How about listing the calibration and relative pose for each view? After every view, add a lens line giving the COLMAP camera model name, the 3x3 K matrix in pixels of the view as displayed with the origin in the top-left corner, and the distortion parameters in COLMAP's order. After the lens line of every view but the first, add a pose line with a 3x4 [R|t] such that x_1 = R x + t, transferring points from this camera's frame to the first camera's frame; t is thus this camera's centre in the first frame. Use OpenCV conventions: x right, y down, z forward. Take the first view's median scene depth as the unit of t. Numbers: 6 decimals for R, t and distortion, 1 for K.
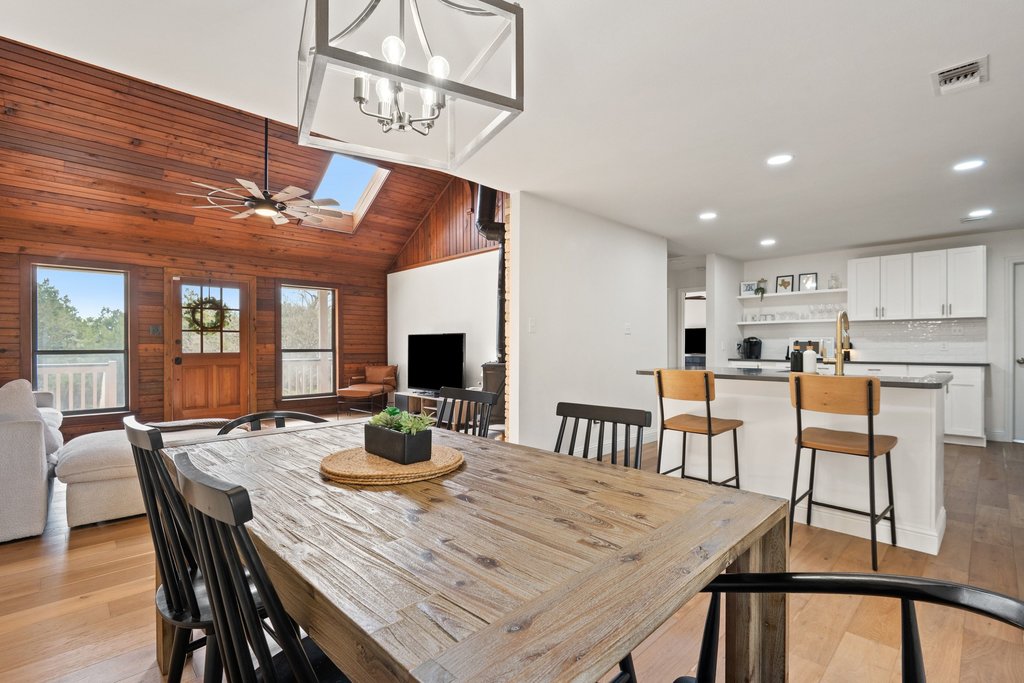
lens RADIAL K [[464.5, 0, 514.6], [0, 464.5, 351.1], [0, 0, 1]] dist [-0.002206, -0.004609]
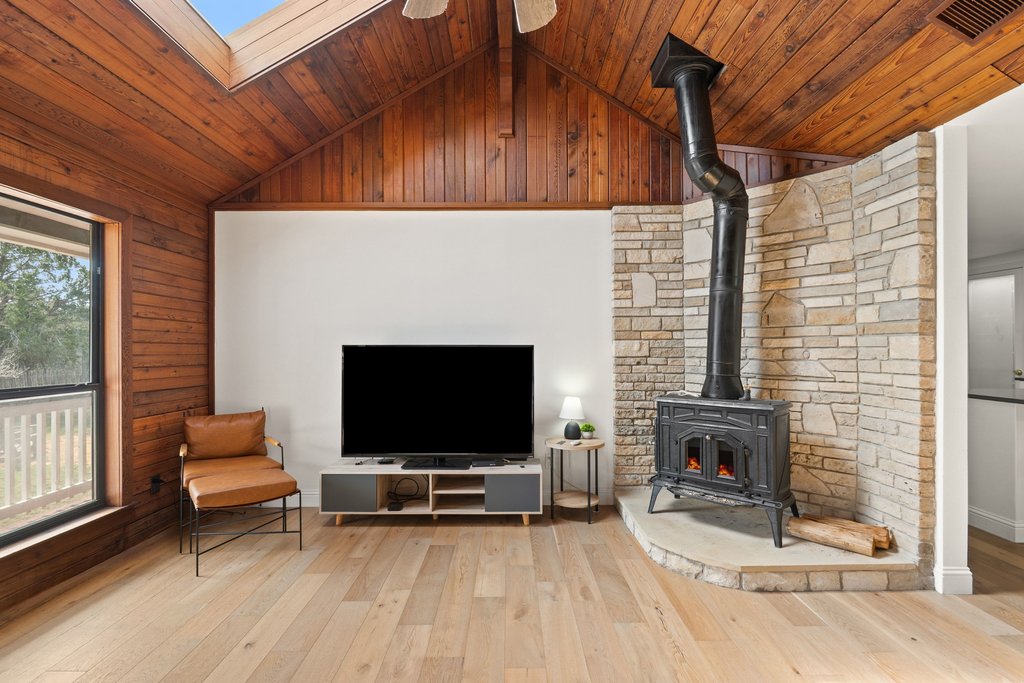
lens RADIAL K [[464.5, 0, 509.9], [0, 464.5, 345.5], [0, 0, 1]] dist [-0.002206, -0.004609]
pose [[0.698697, 0.001277, 0.715417, -0.484071], [0.012957, 0.999812, -0.014439, -0.027939], [-0.715300, 0.019358, 0.698549, 0.580750]]
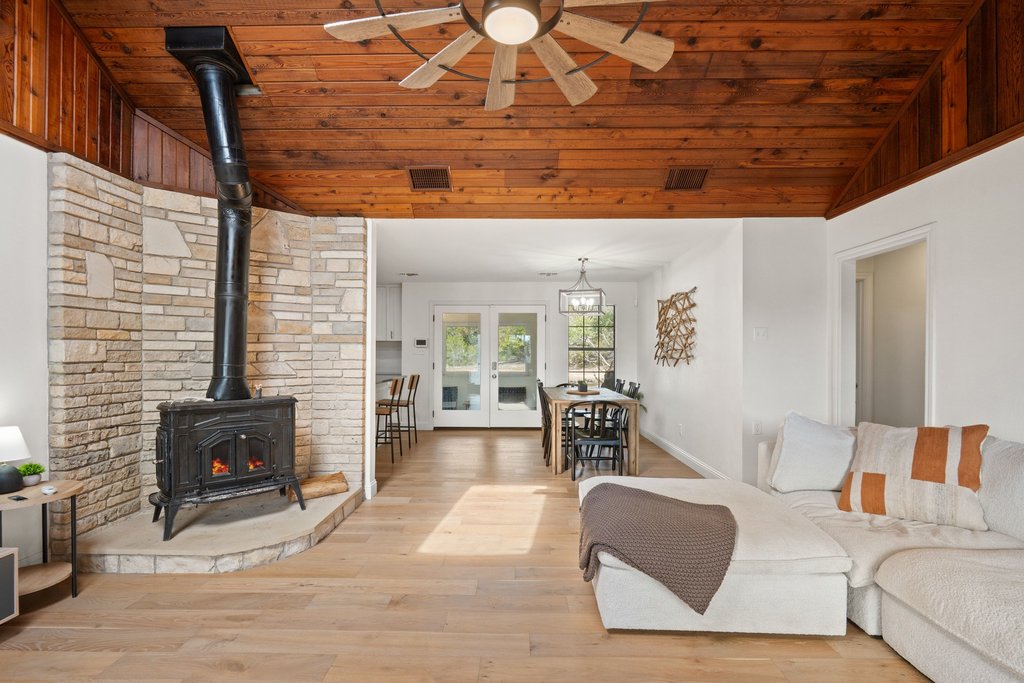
lens RADIAL K [[464.5, 0, 513.2], [0, 464.5, 356.9], [0, 0, 1]] dist [-0.002206, -0.004609]
pose [[-0.701035, -0.008478, 0.713077, -0.551779], [0.005733, 0.999830, 0.017524, -0.030267], [-0.713104, 0.016373, -0.700867, 0.876078]]
